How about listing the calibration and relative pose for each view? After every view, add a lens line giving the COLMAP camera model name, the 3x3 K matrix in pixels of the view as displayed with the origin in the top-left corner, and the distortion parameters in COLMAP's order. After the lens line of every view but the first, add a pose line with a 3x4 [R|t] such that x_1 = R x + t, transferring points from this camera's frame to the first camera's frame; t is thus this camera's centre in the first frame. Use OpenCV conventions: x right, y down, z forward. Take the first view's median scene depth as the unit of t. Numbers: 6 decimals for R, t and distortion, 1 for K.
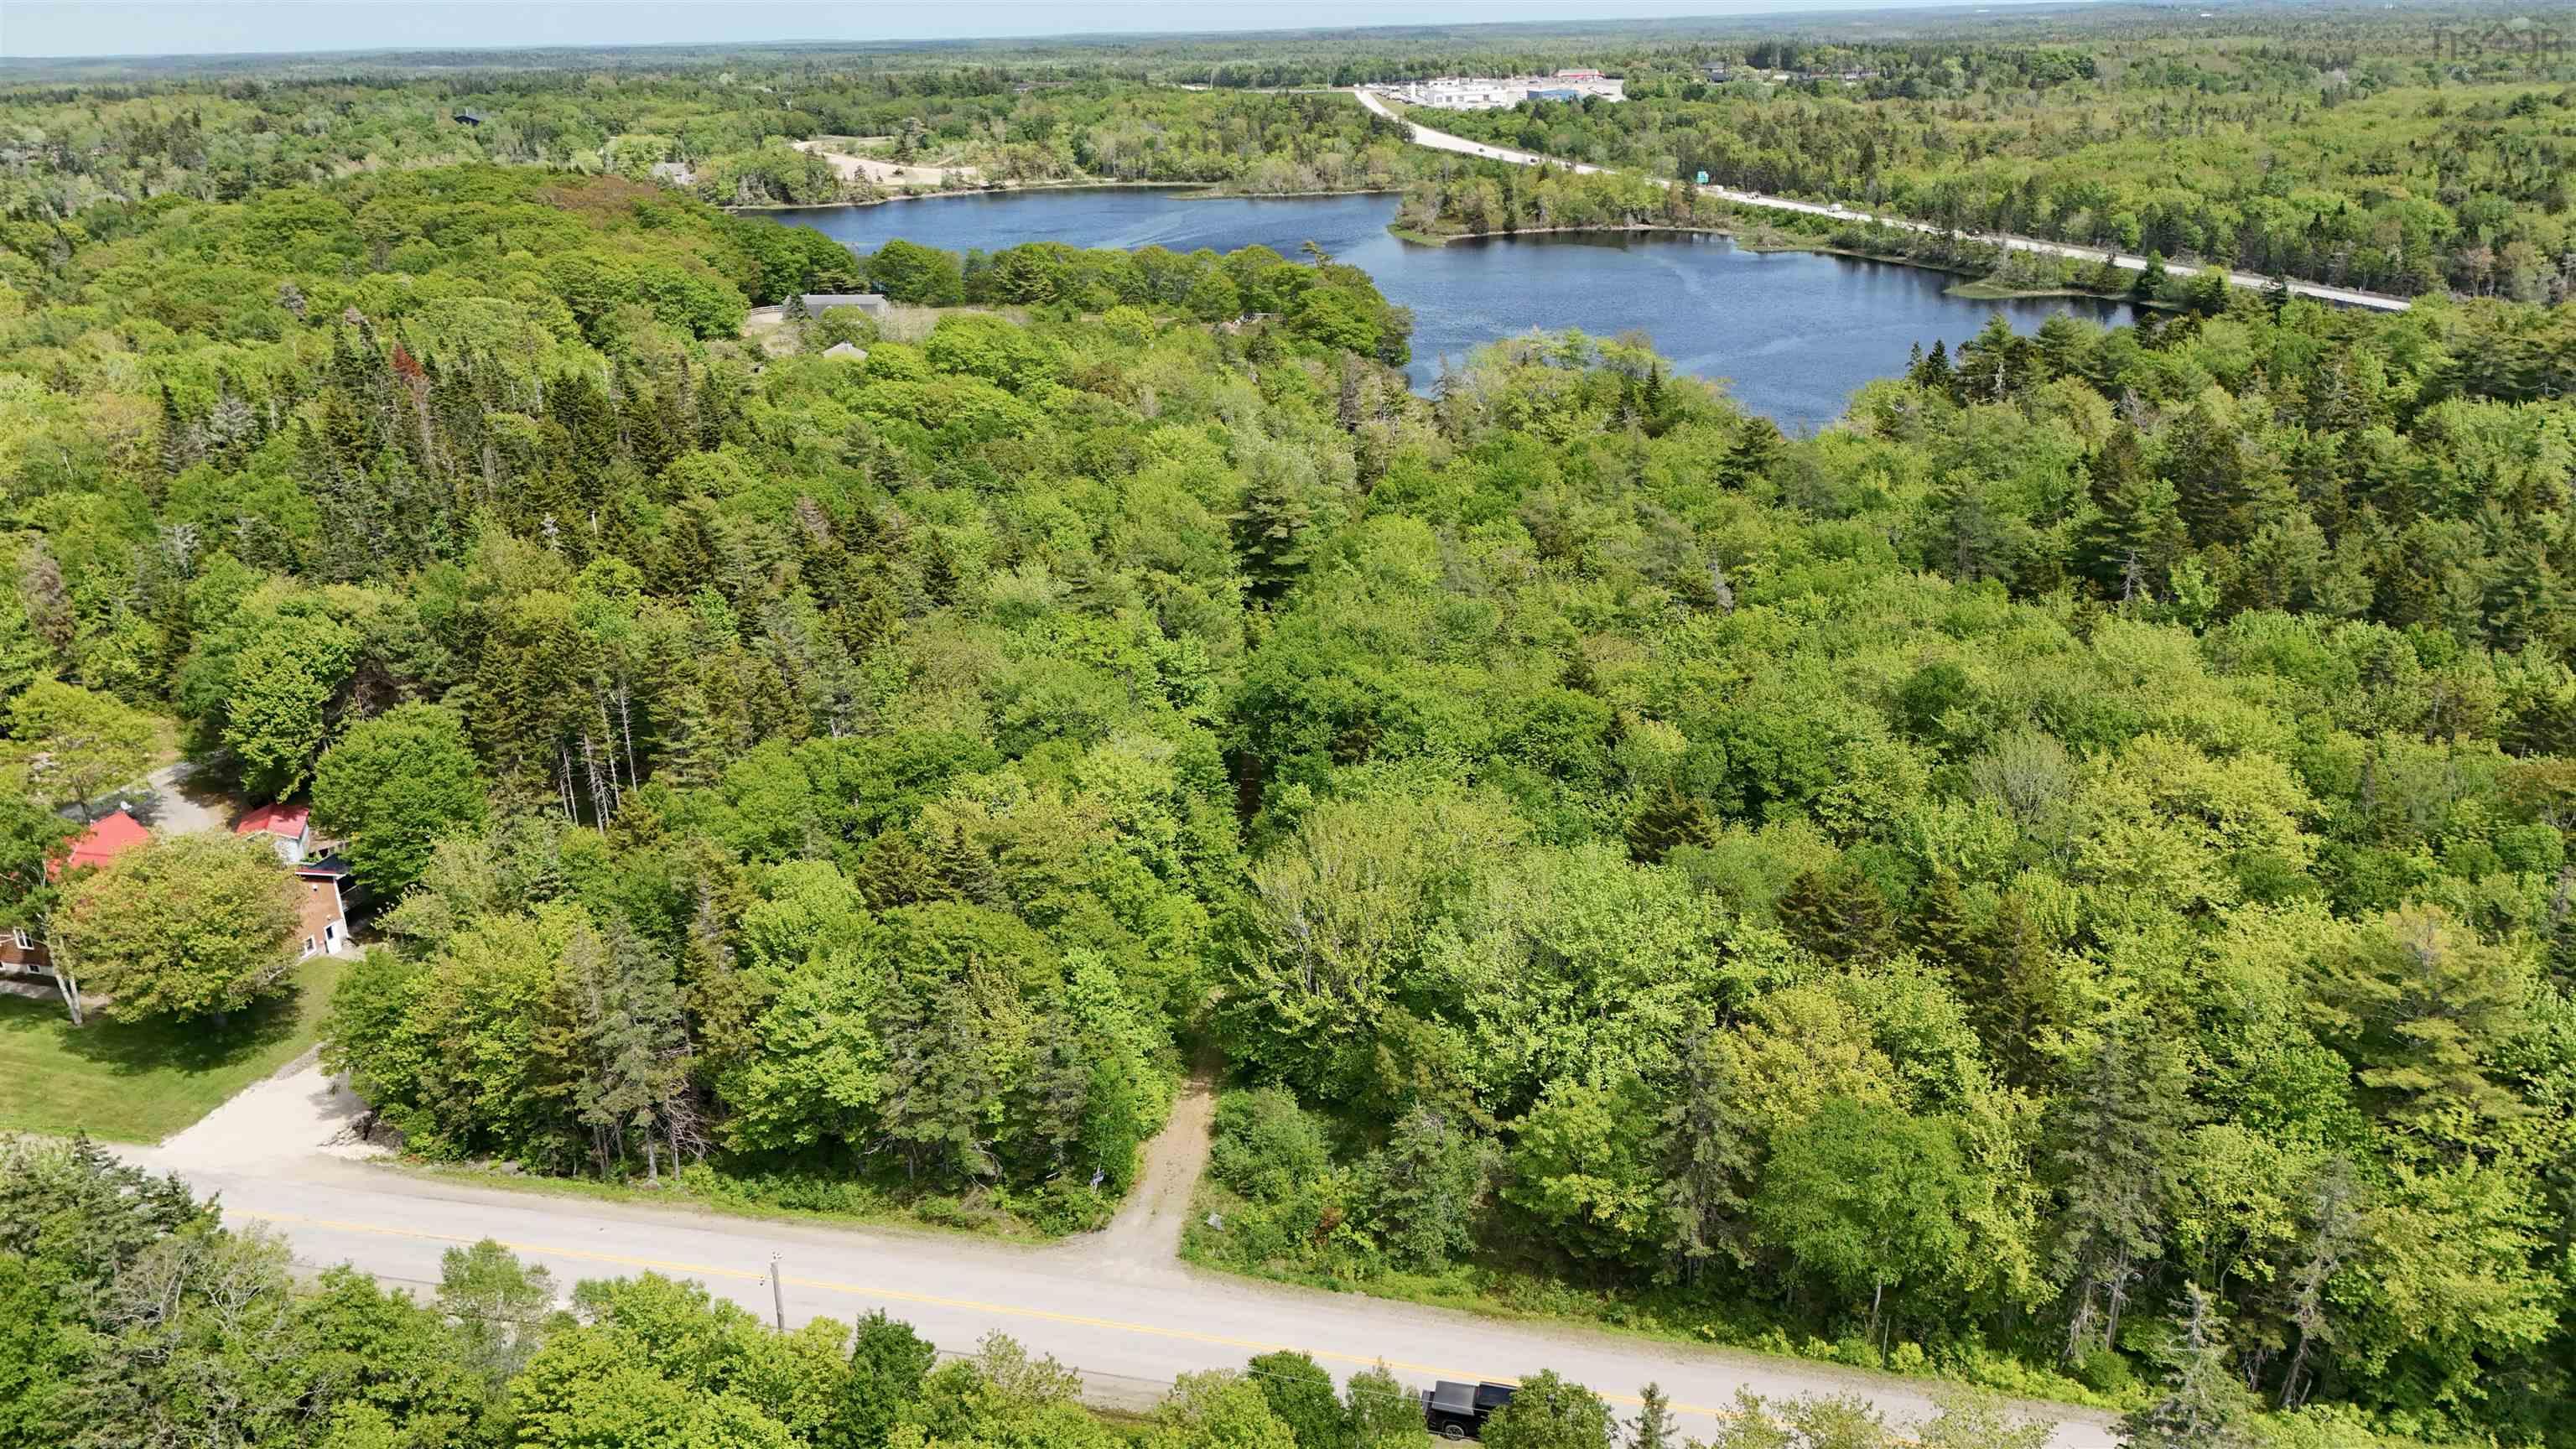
lens RADIAL K [[1983.8, 0, 1288.3], [0, 1983.8, 717.4], [0, 0, 1]] dist [0.079967, -0.080715]
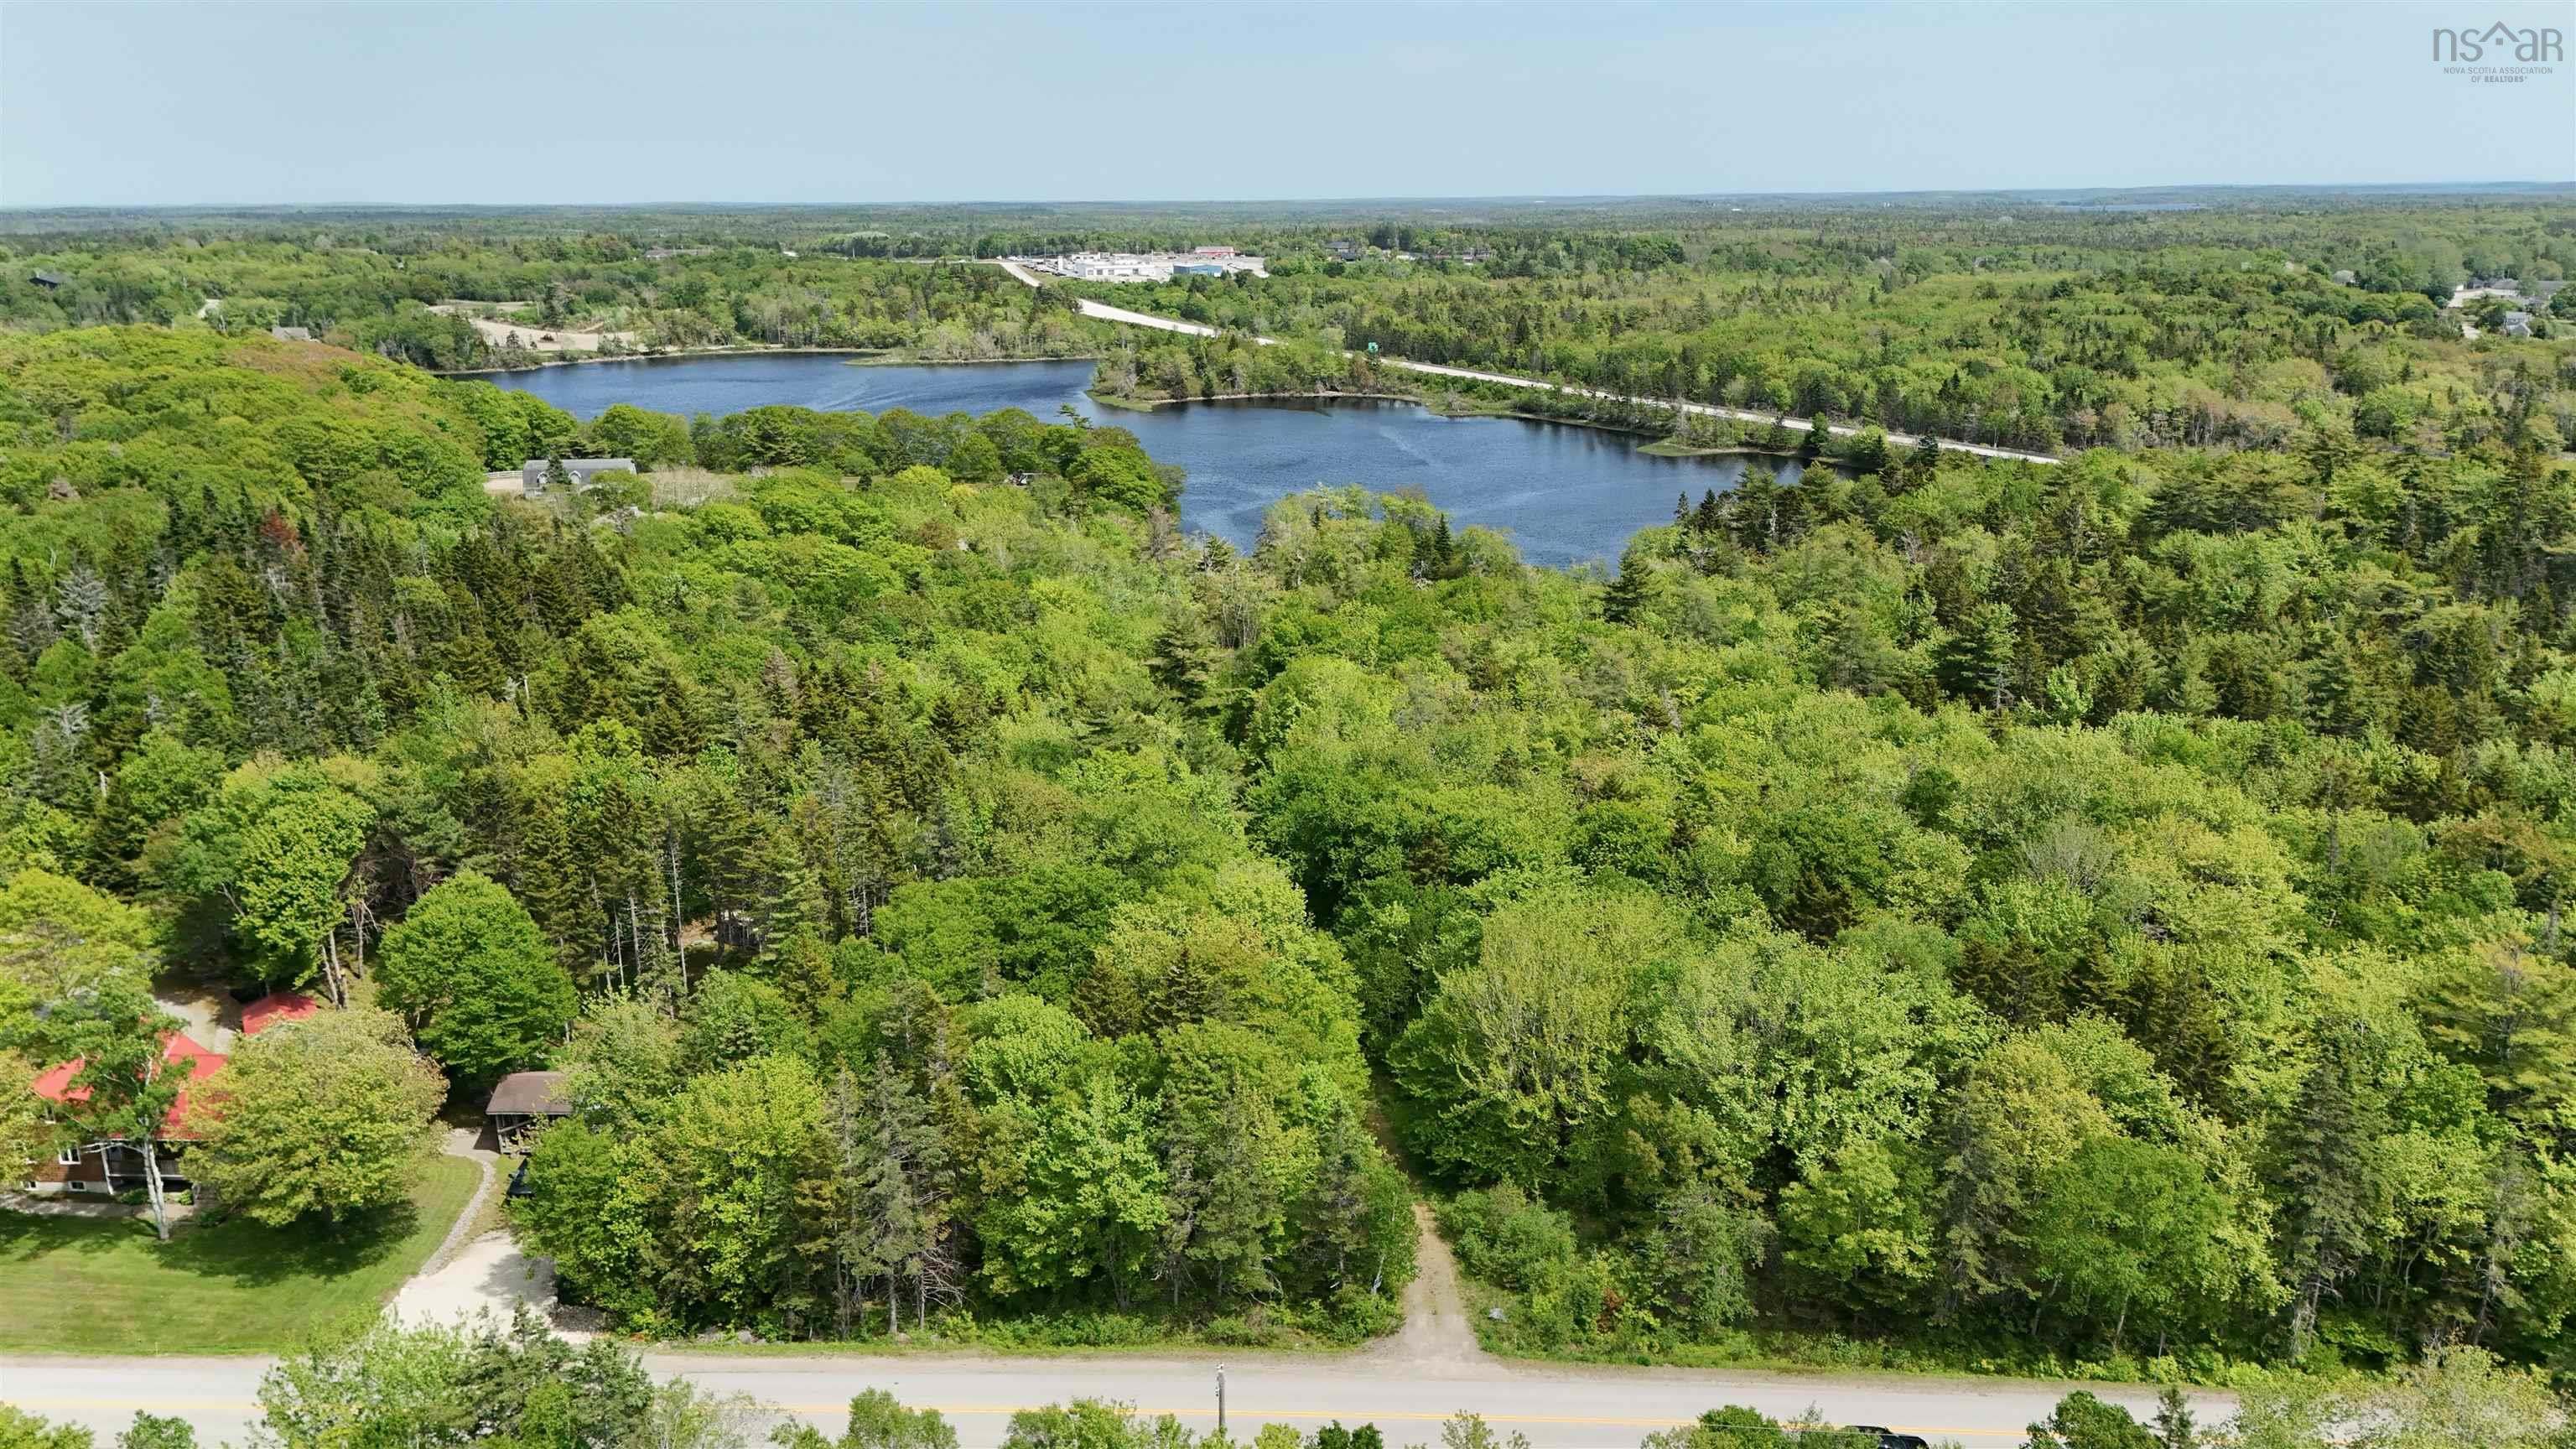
lens RADIAL K [[1983.8, 0, 1307.0], [0, 1983.8, 722.5], [0, 0, 1]] dist [0.079967, -0.080715]
pose [[0.977290, -0.037227, 0.208610, -0.238330], [0.053581, 0.995870, -0.073295, 0.012375], [-0.205020, 0.082808, 0.975248, -0.011314]]
